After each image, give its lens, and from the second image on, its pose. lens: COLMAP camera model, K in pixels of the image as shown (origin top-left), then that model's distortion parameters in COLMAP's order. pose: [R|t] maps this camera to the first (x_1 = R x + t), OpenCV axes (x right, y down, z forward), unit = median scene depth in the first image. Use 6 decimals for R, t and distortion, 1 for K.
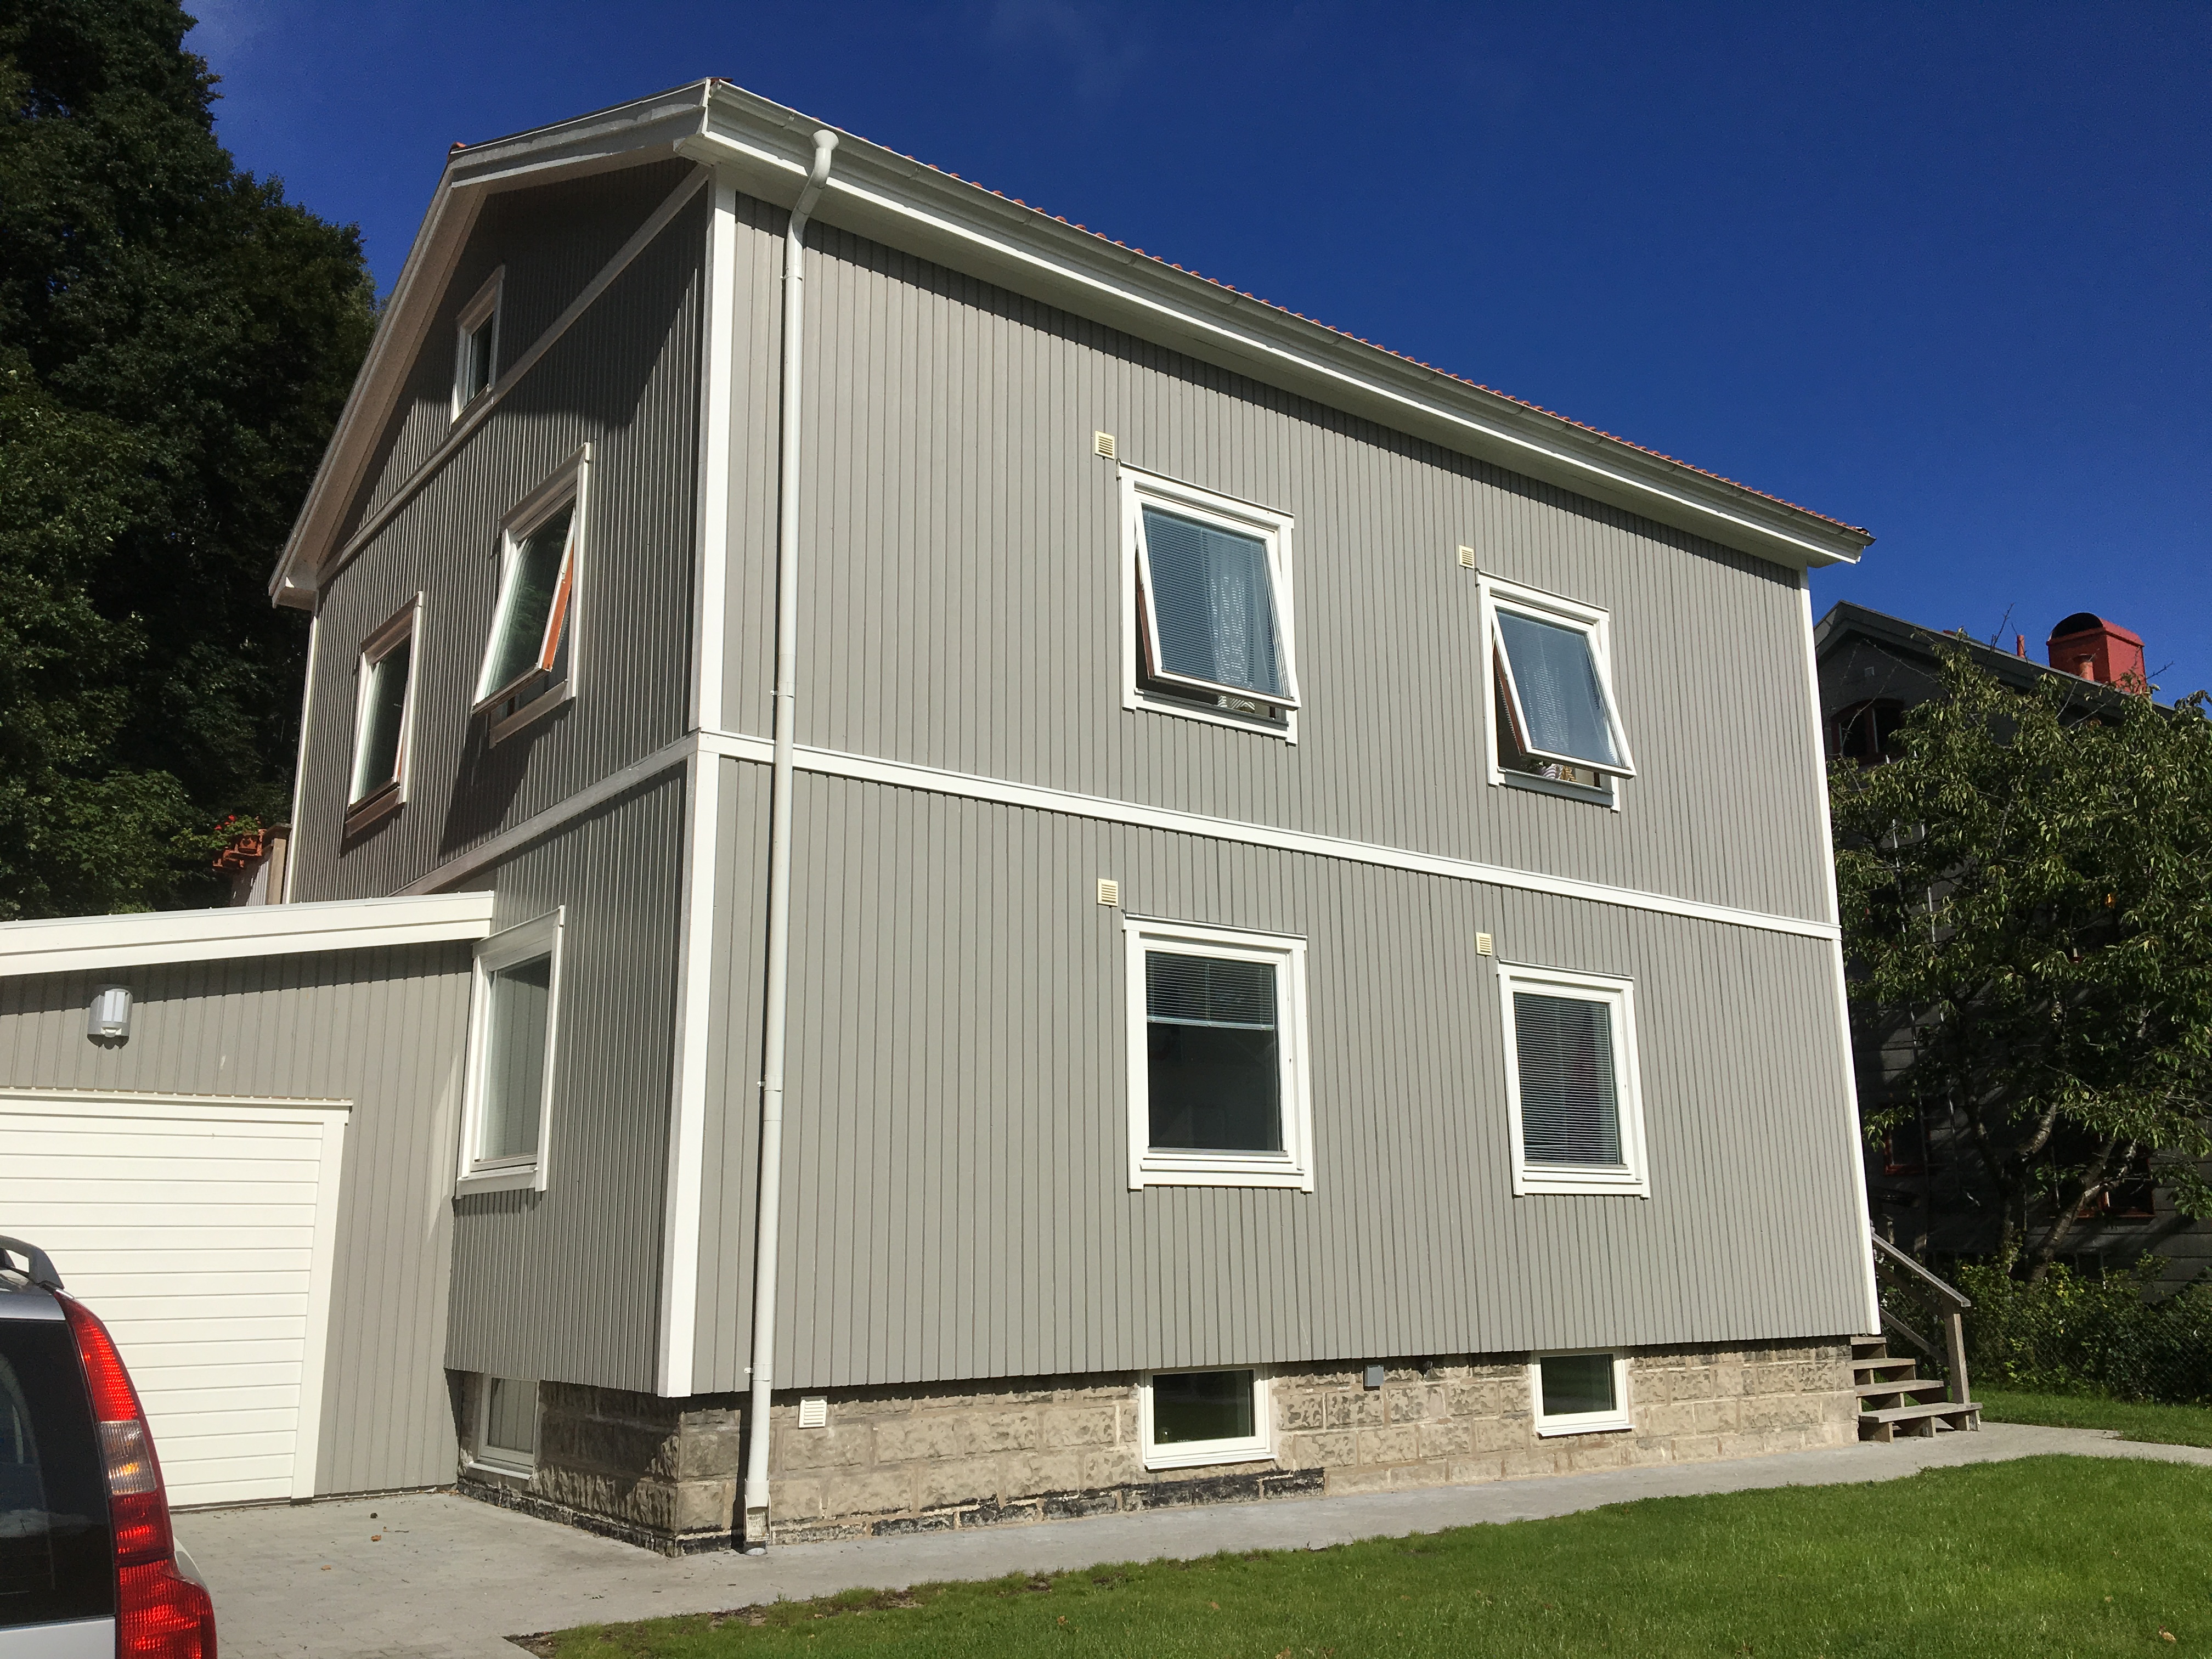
lens RADIAL K [[1847.5, 0, 1106.0], [0, 1847.5, 829.5], [0, 0, 1]] dist [0.092322, -0.157305]
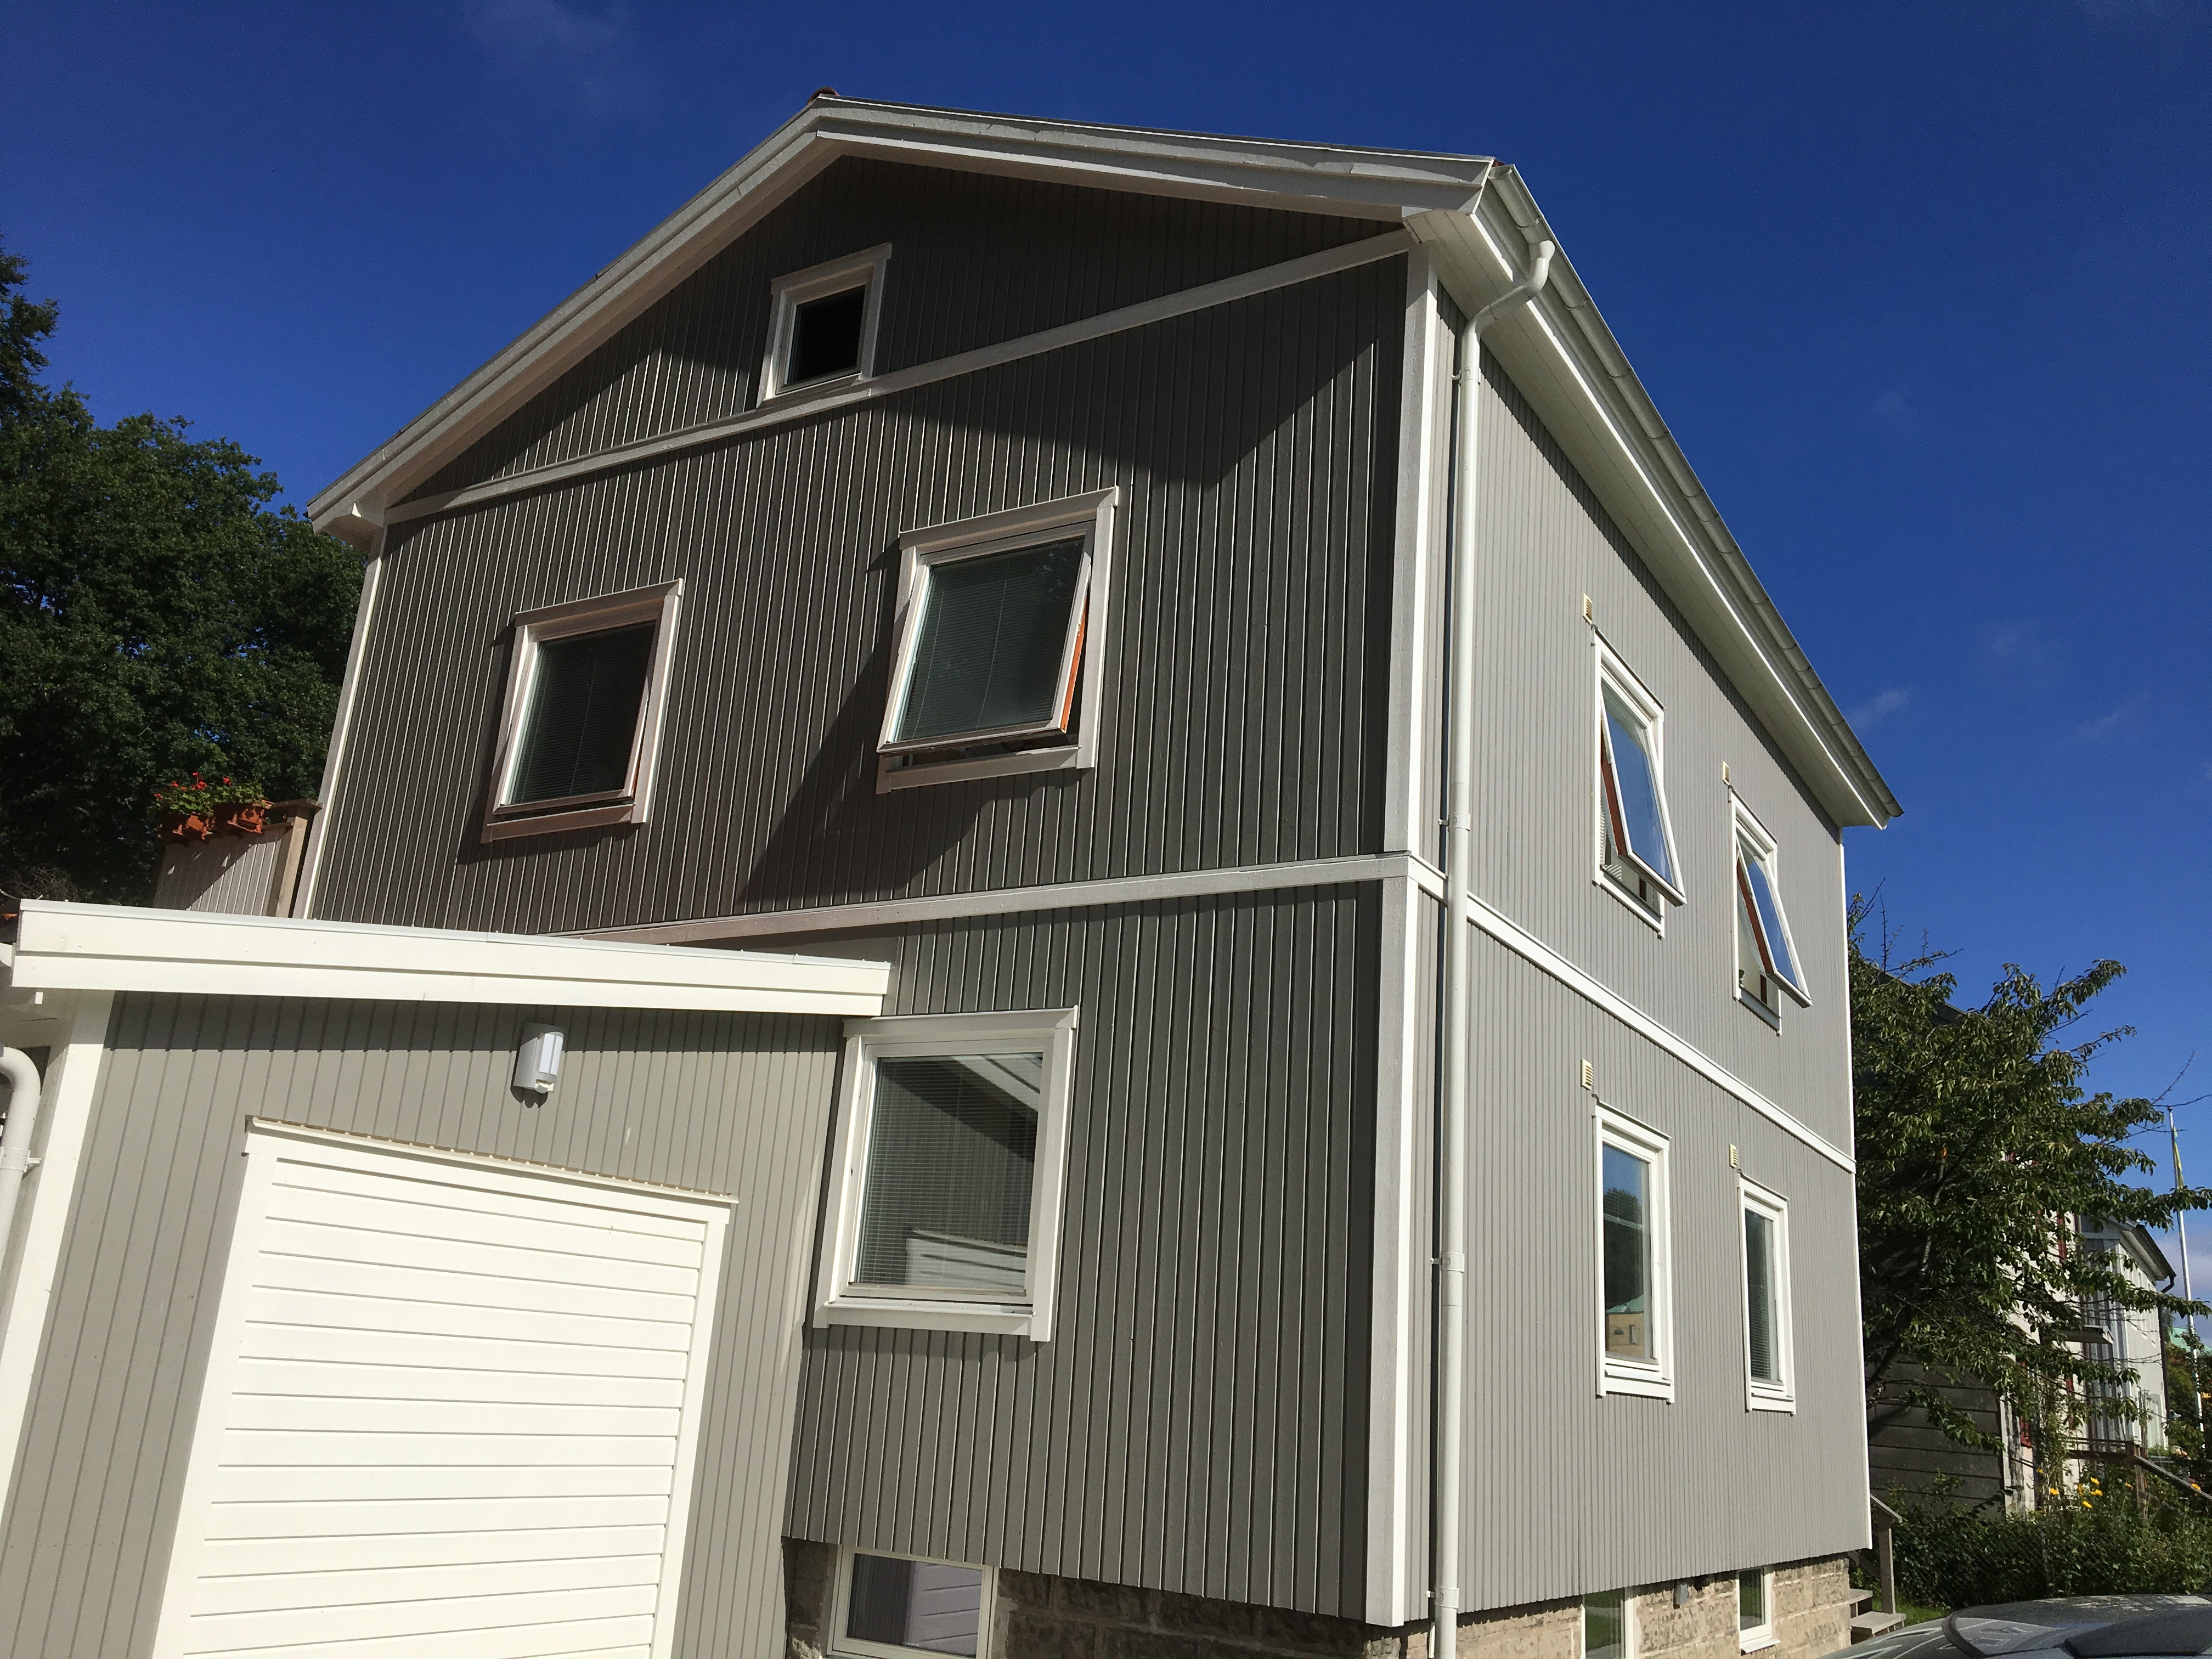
lens RADIAL K [[1847.5, 0, 1106.0], [0, 1847.5, 829.5], [0, 0, 1]] dist [0.092322, -0.157305]
pose [[0.925124, 0.177972, 0.335366, -0.555331], [-0.161347, 0.983886, -0.077045, 0.022880], [-0.343674, 0.017166, 0.938932, 0.176382]]
